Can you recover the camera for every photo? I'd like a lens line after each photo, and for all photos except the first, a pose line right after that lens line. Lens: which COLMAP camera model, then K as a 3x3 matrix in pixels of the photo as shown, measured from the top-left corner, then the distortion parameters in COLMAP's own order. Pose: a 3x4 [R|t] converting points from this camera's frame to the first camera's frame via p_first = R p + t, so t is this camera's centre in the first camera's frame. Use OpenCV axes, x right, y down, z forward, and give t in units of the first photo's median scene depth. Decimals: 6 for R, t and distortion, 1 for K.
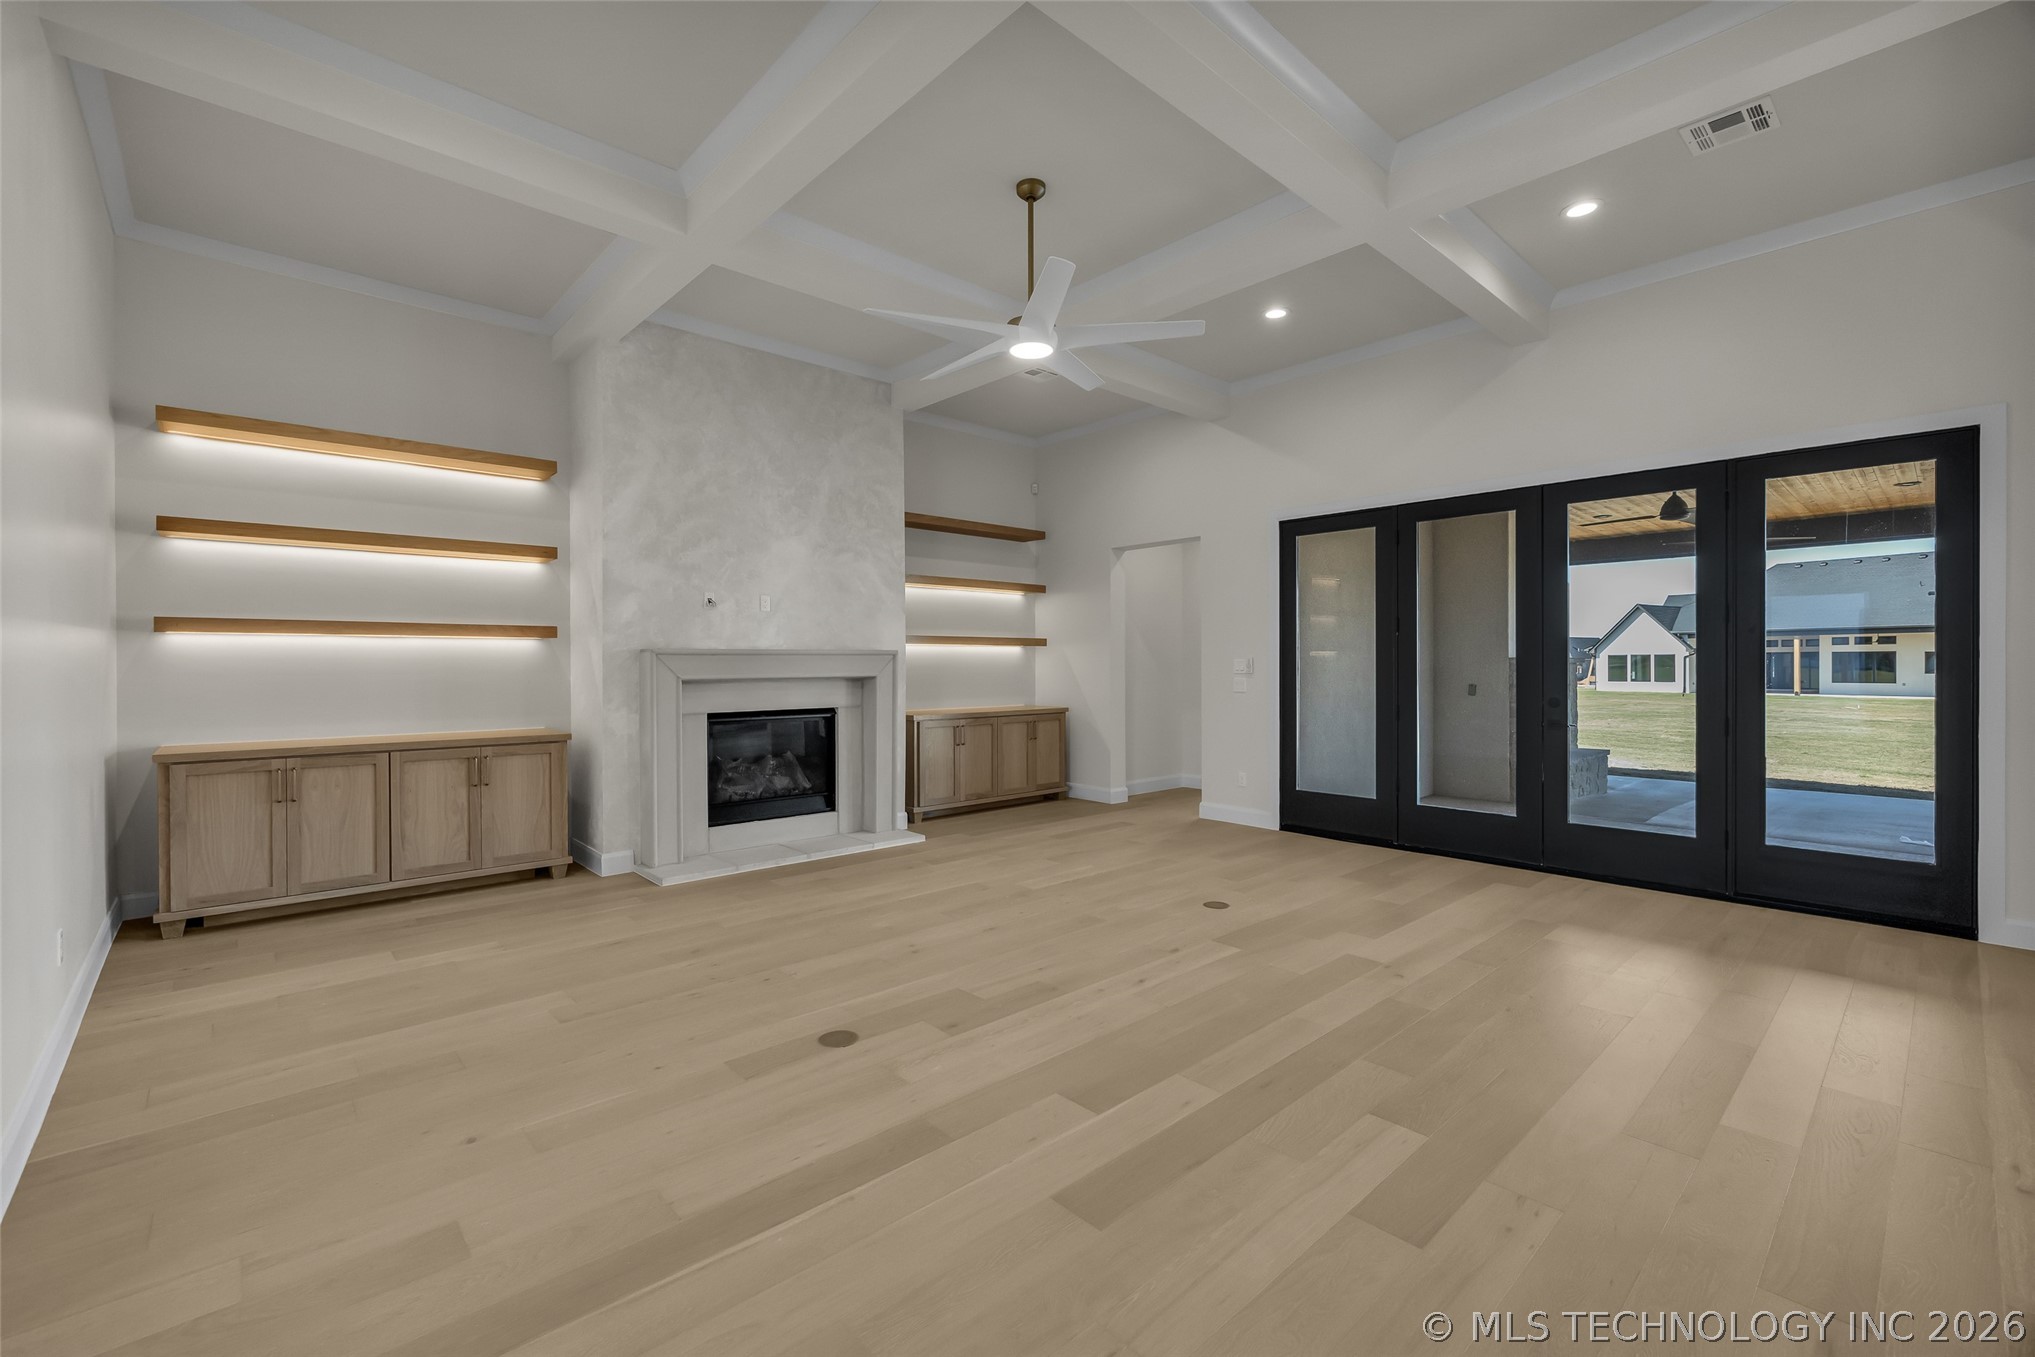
lens RADIAL K [[852.6, 0, 1013.7], [0, 852.6, 675.2], [0, 0, 1]] dist [0.001131, 0.000090]
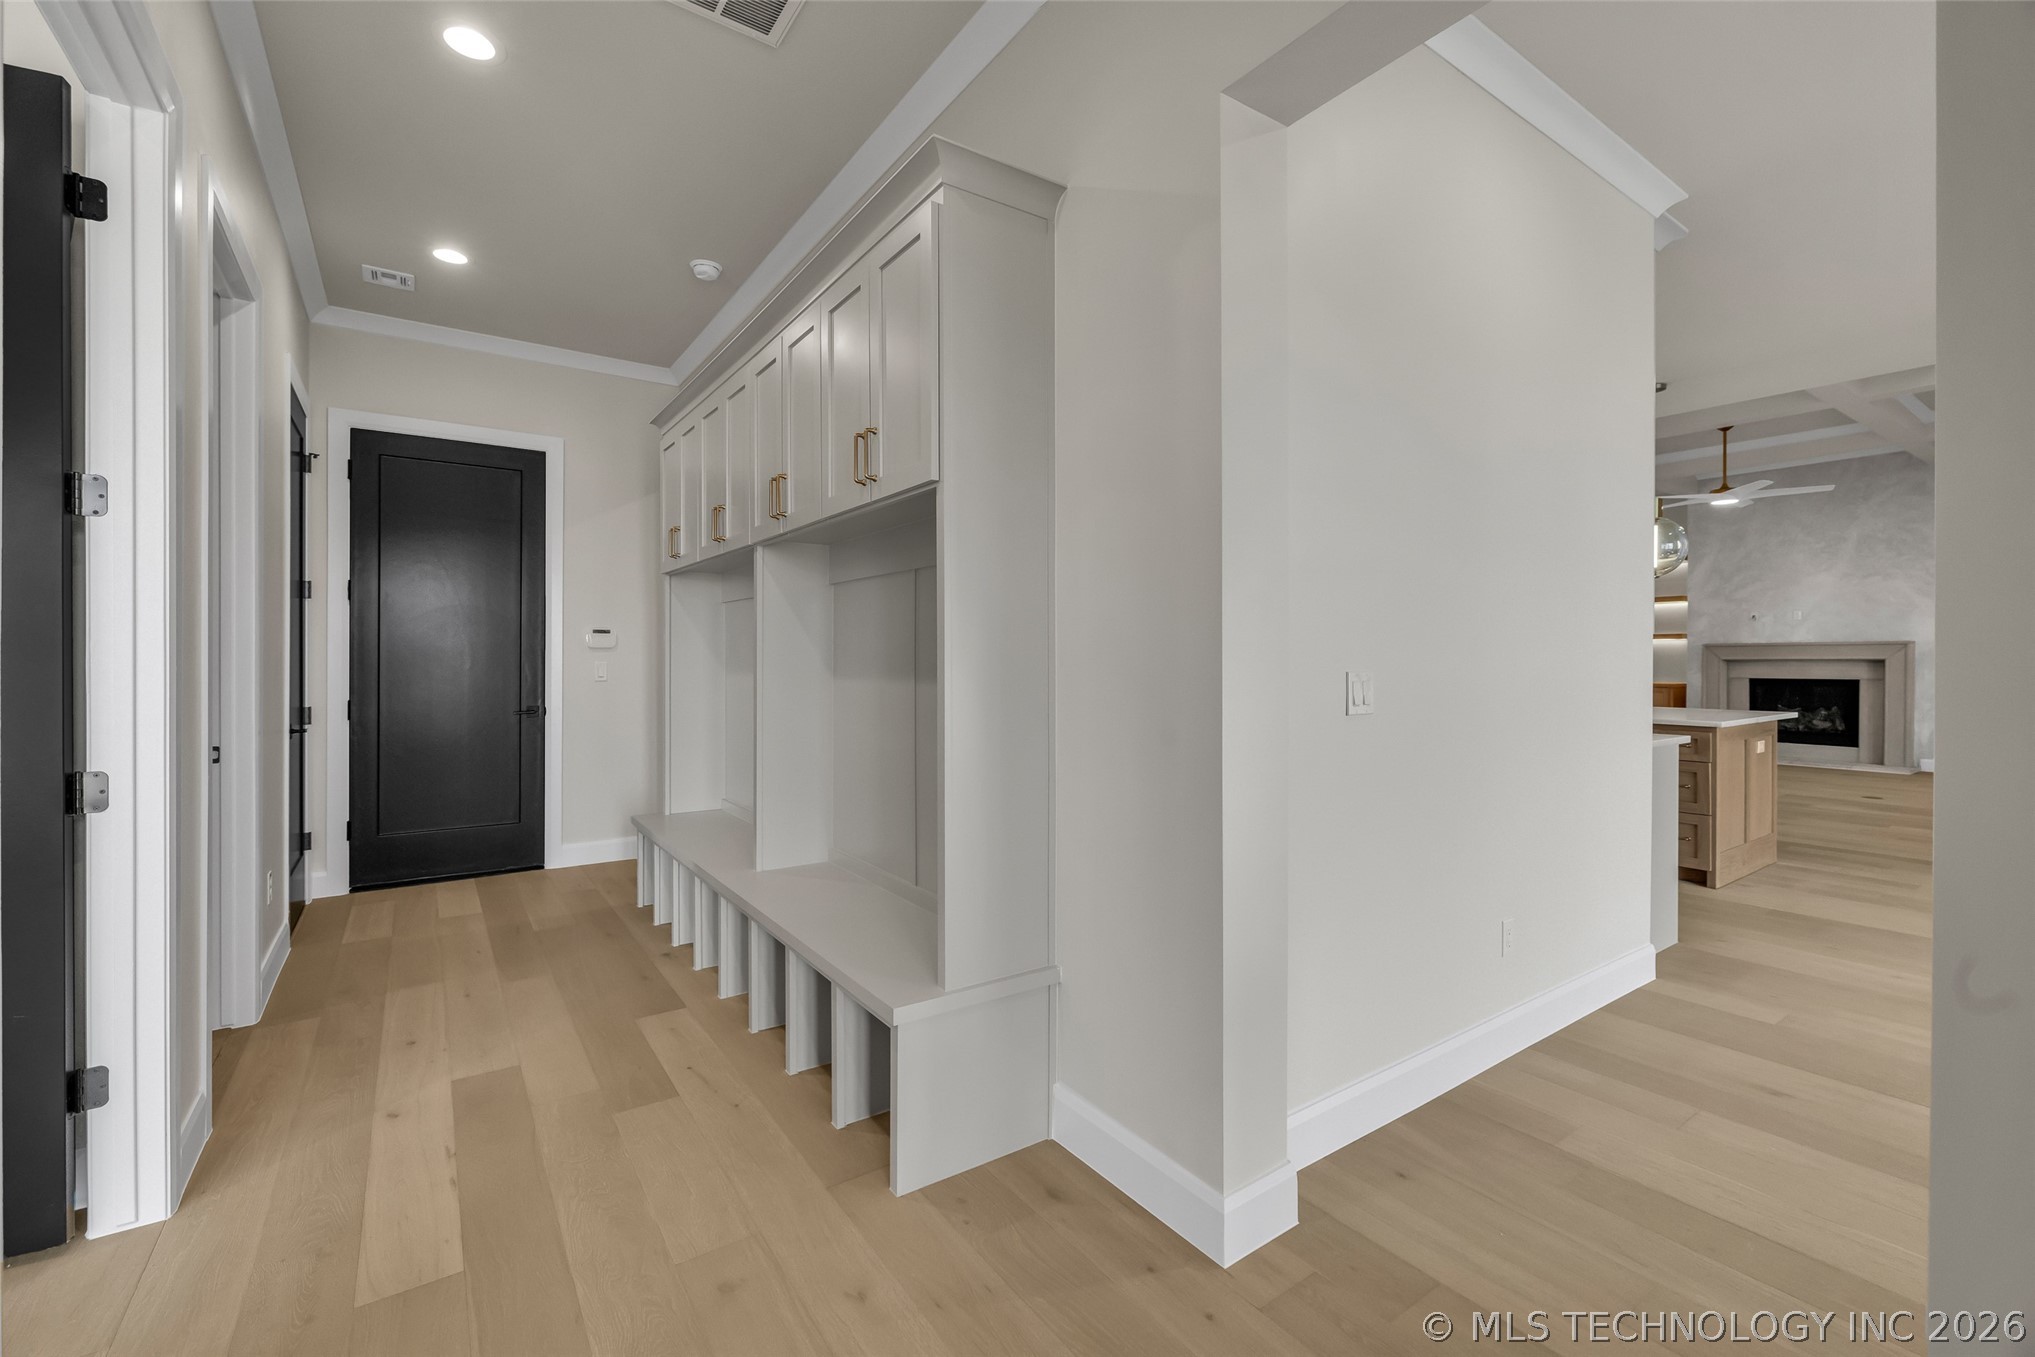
lens RADIAL K [[852.6, 0, 1011.4], [0, 852.6, 660.7], [0, 0, 1]] dist [0.001131, 0.000090]
pose [[-0.118609, 0.007150, -0.992915, 1.536539], [-0.011021, 0.999903, 0.008517, 0.008225], [0.992880, 0.011953, -0.118519, -0.333846]]
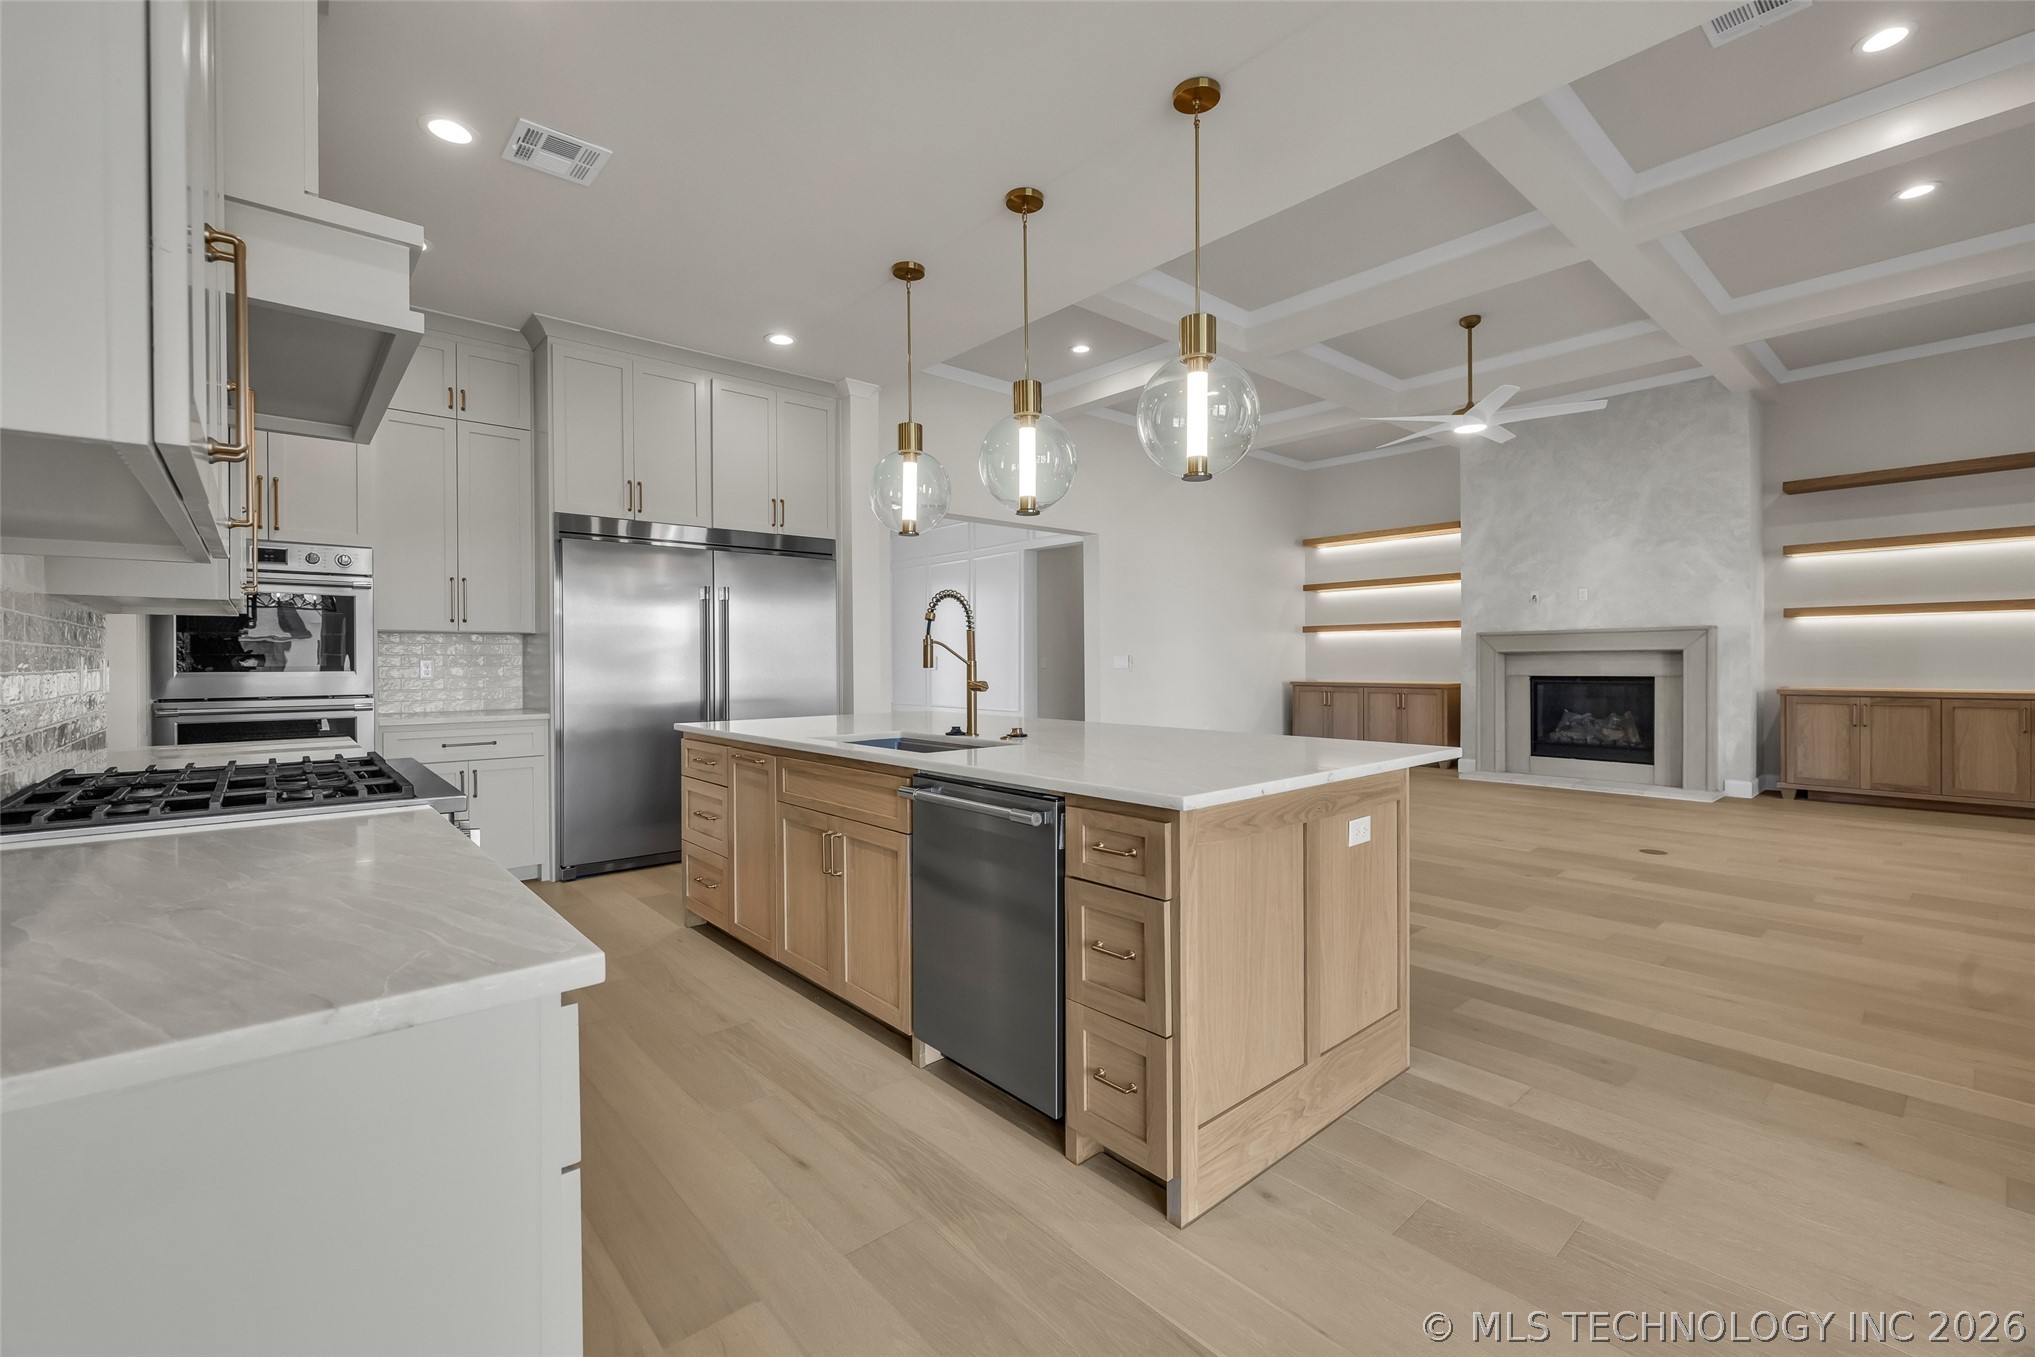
lens RADIAL K [[852.6, 0, 1012.5], [0, 852.6, 664.7], [0, 0, 1]] dist [0.001131, 0.000090]
pose [[-0.013473, 0.009081, -0.999868, 1.010126], [-0.003397, 0.999953, 0.009127, 0.014479], [0.999903, 0.003520, -0.013441, 0.139074]]
